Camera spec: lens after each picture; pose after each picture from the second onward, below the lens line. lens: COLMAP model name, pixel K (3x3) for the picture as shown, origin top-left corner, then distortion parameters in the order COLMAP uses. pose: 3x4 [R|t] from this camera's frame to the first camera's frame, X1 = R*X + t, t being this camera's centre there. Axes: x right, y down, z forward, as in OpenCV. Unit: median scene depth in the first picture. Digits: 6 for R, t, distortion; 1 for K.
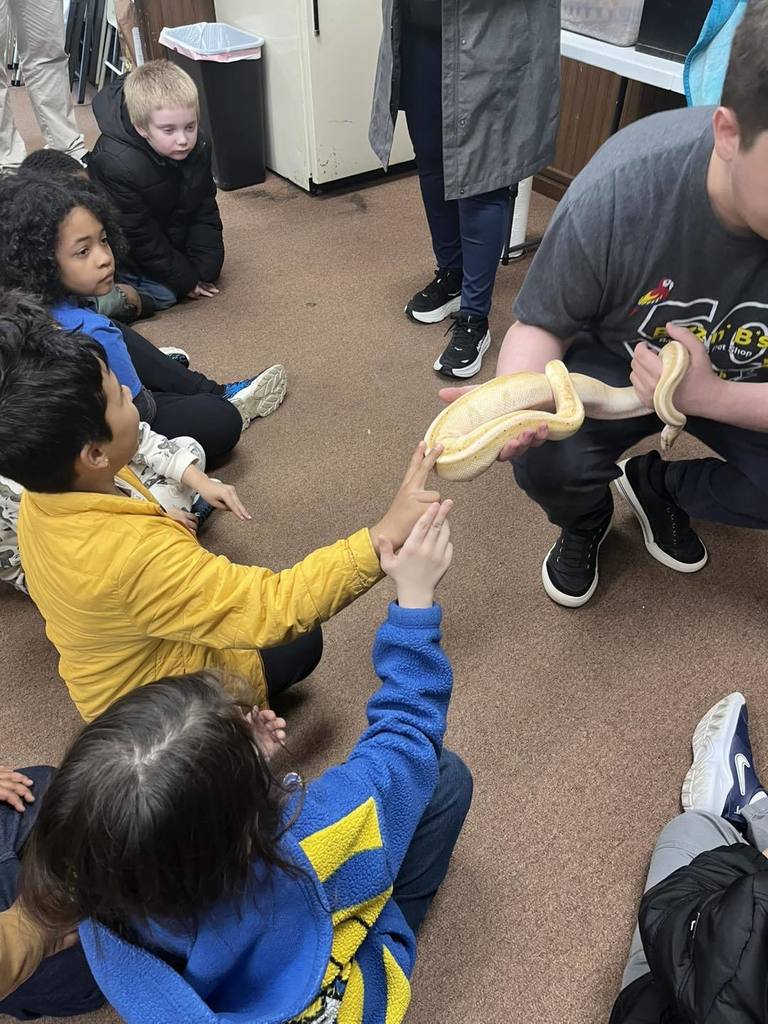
lens RADIAL K [[775.8, 0, 386.7], [0, 775.8, 514.4], [0, 0, 1]] dist [0.006305, 0.003741]
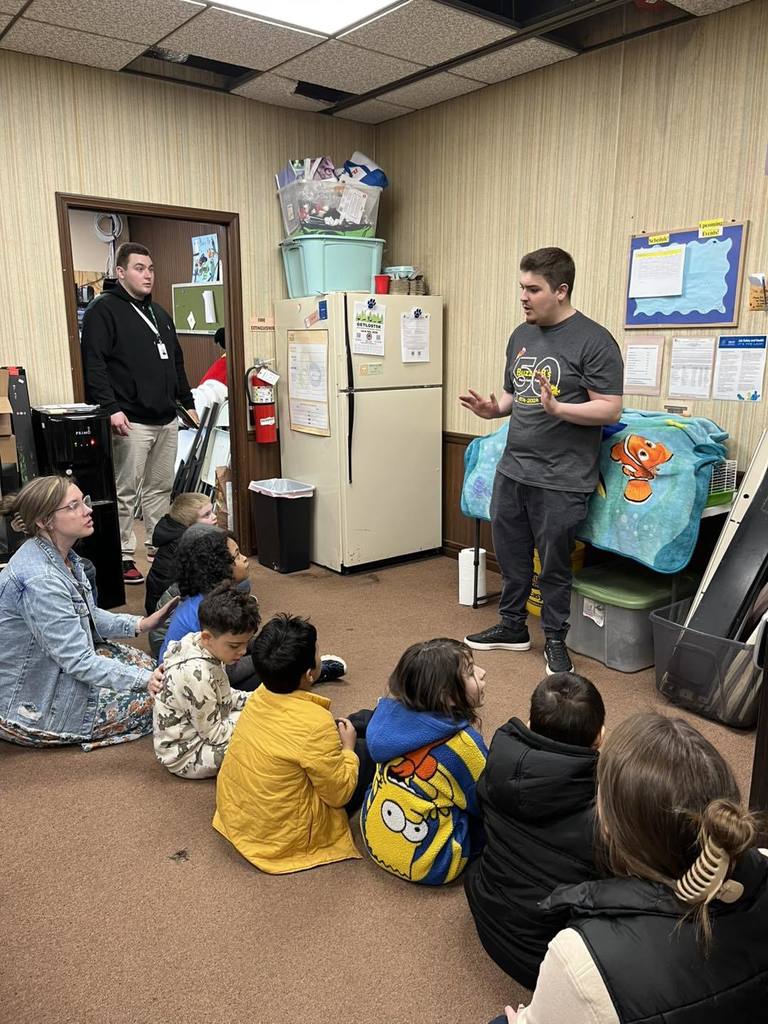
lens RADIAL K [[775.8, 0, 386.7], [0, 775.8, 514.4], [0, 0, 1]] dist [0.006305, 0.003741]
pose [[0.999432, -0.013331, 0.030940, -0.057898], [0.027336, 0.857665, -0.513481, 0.265487], [-0.019691, 0.514036, 0.857543, -0.348351]]
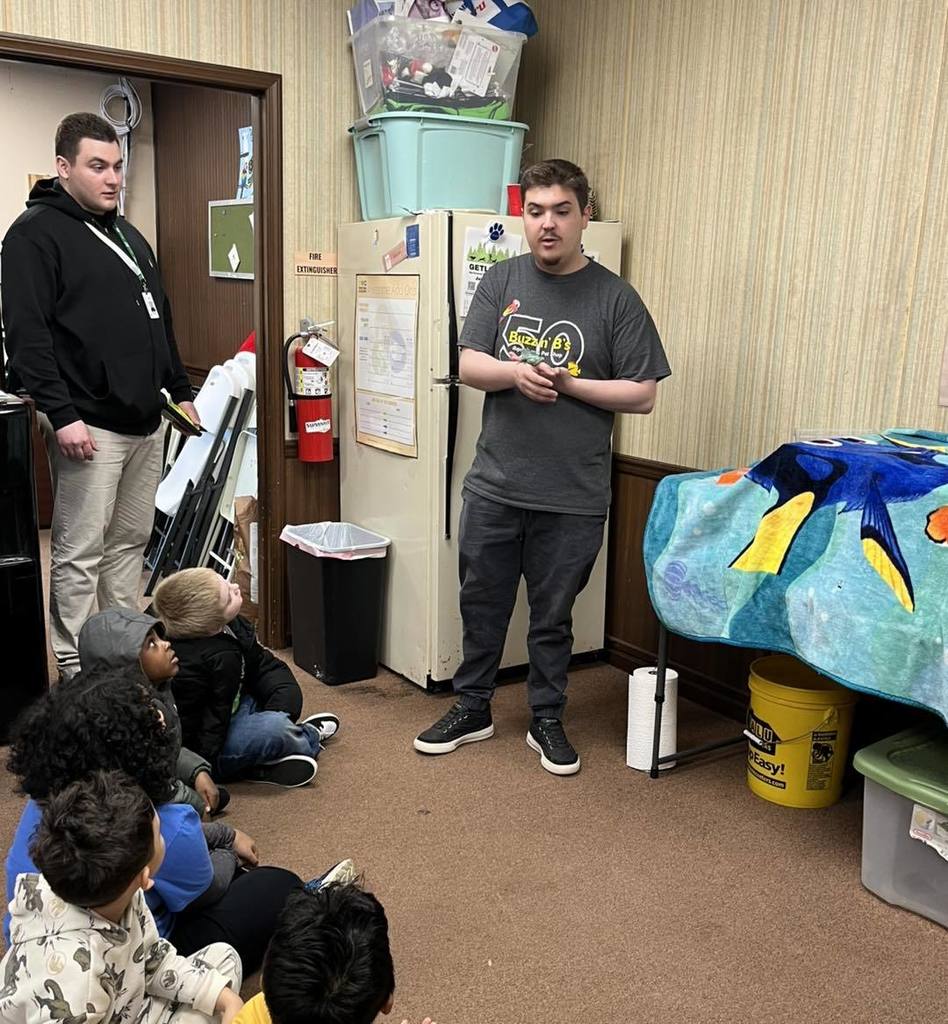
lens RADIAL K [[1087.6, 0, 467.9], [0, 1087.6, 530.0], [0, 0, 1]] dist [0.025381, 0.001096]
pose [[0.998713, 0.030644, -0.040414, -0.009098], [-0.047249, 0.851789, -0.521749, 0.070137], [0.018436, 0.522987, 0.852141, -0.139490]]
